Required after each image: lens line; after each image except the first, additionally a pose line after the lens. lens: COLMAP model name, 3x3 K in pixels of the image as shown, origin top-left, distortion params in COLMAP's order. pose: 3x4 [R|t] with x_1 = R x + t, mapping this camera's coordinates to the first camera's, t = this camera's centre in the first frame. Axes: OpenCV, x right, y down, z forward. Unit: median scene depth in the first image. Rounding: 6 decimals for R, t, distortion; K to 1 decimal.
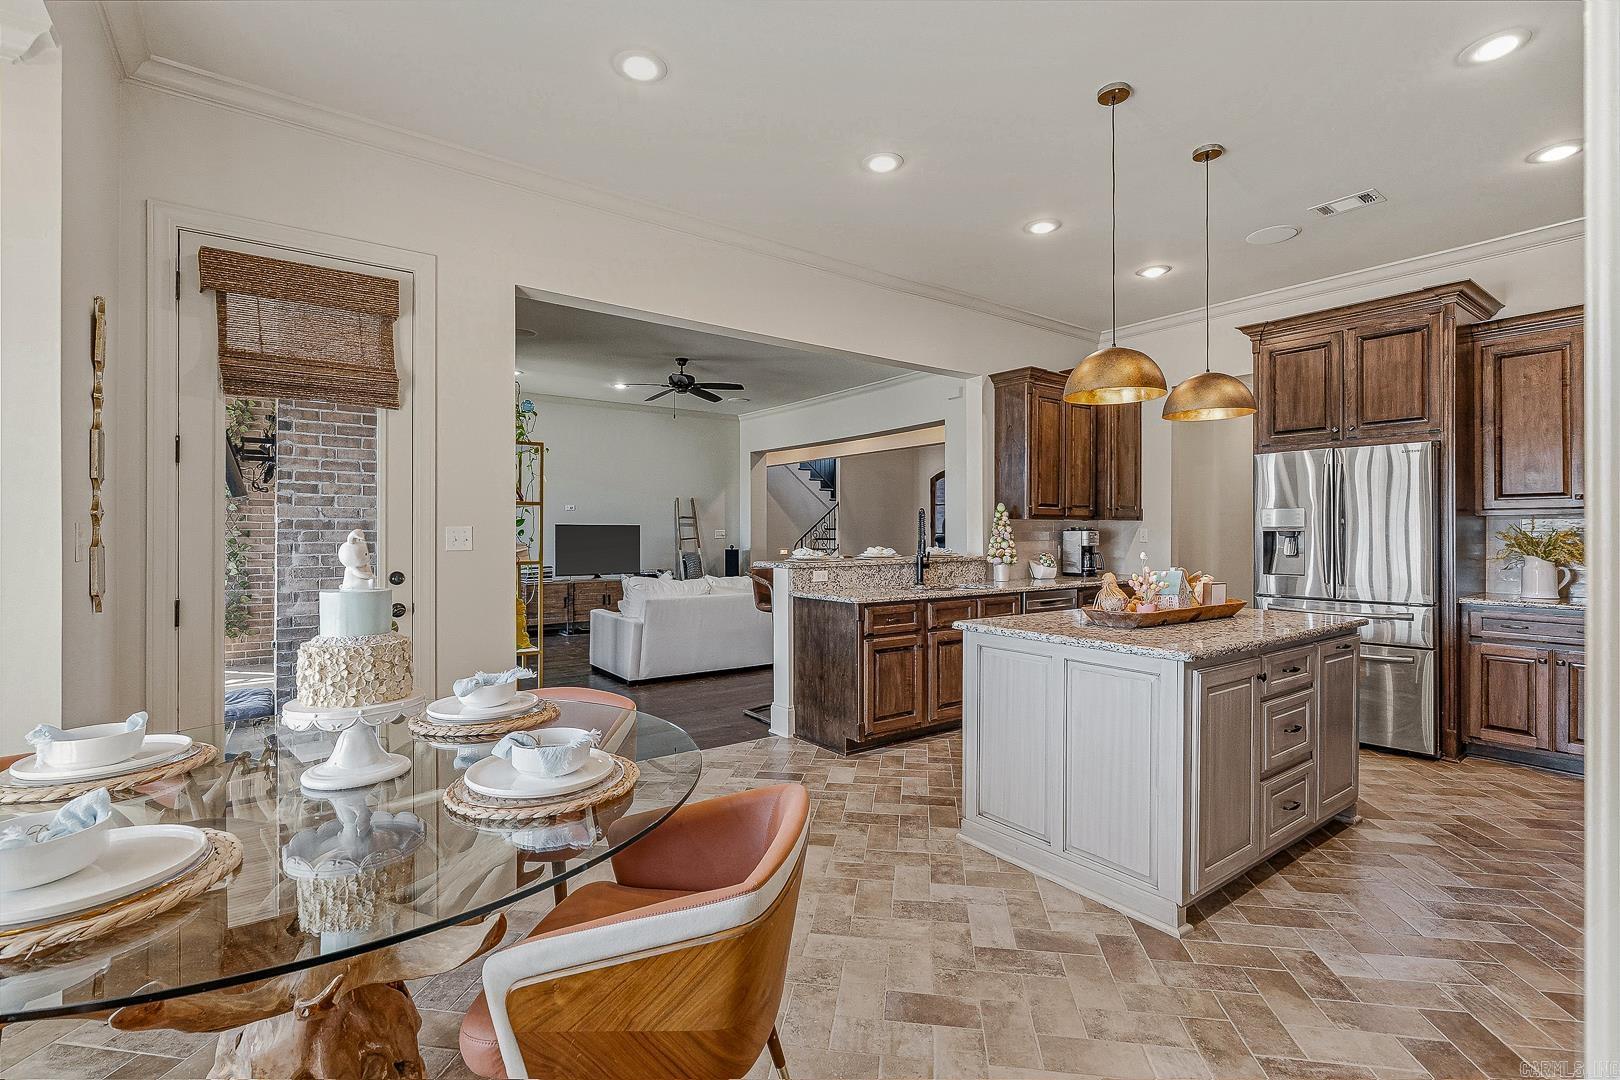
lens RADIAL K [[737.7, 0, 811.1], [0, 737.7, 535.5], [0, 0, 1]] dist [-0.004253, -0.000260]
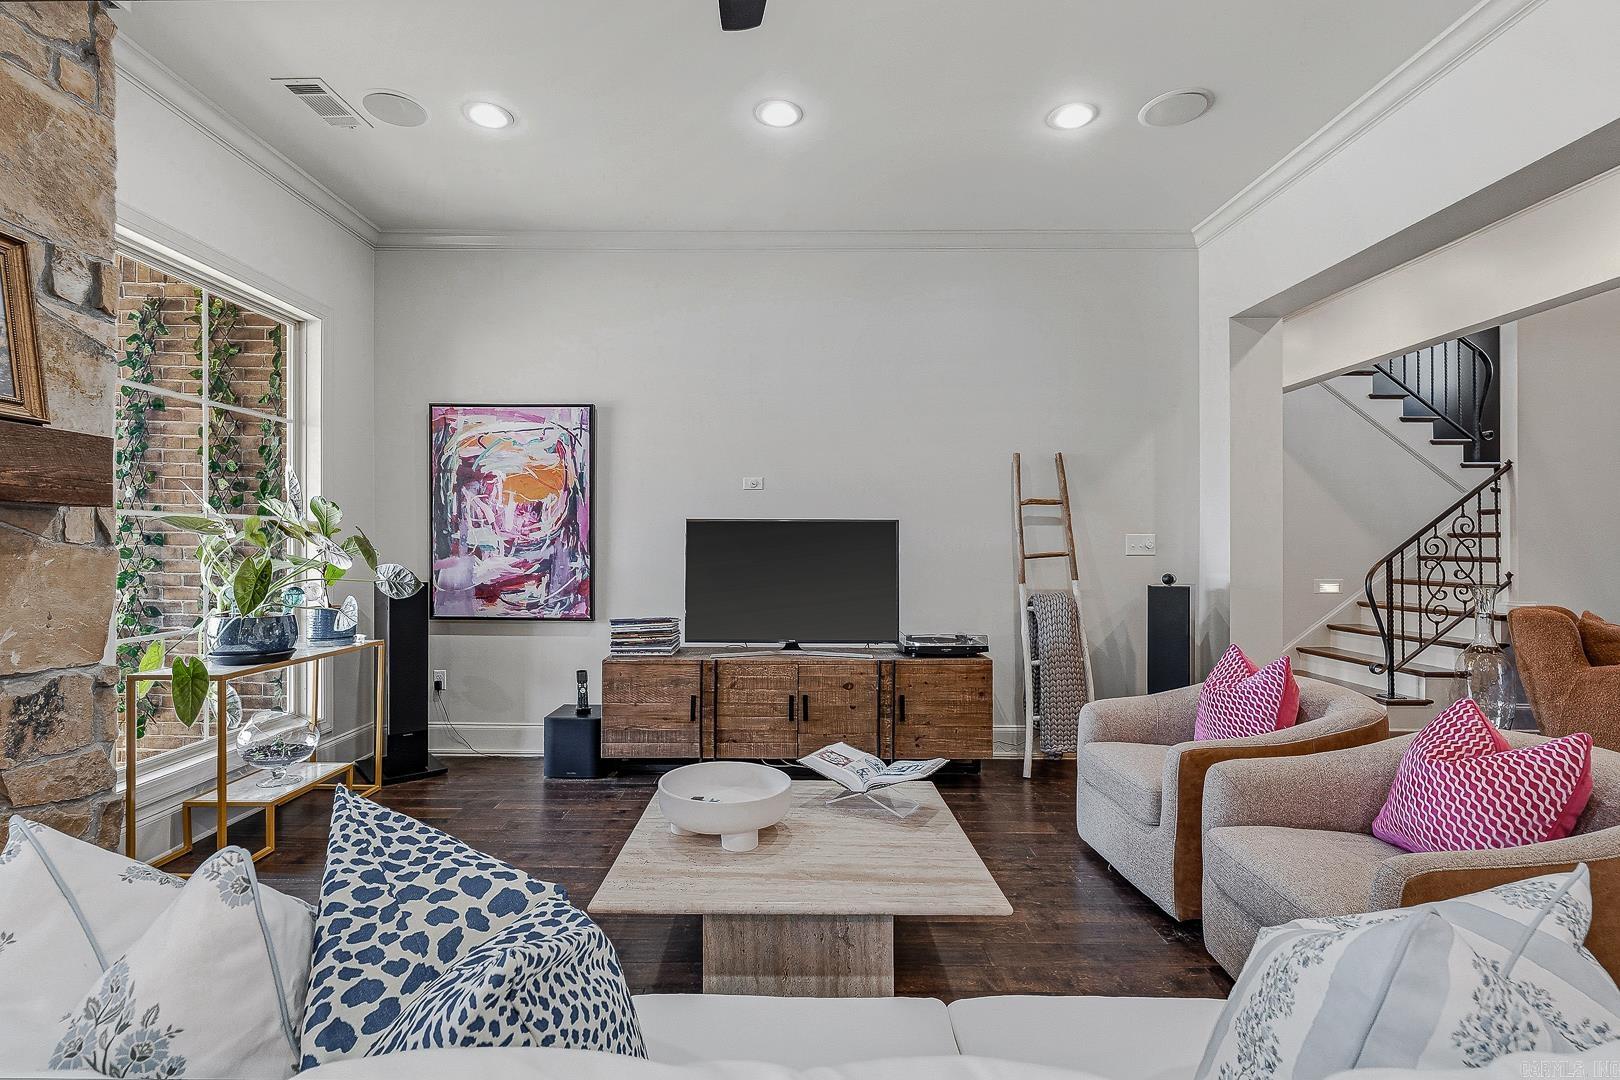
lens RADIAL K [[737.7, 0, 801.8], [0, 737.7, 549.0], [0, 0, 1]] dist [-0.004253, -0.000260]
pose [[0.803753, 0.001679, -0.594960, -0.037268], [-0.005079, 0.999979, -0.004039, 0.003249], [0.594941, 0.006268, 0.803745, 0.602861]]
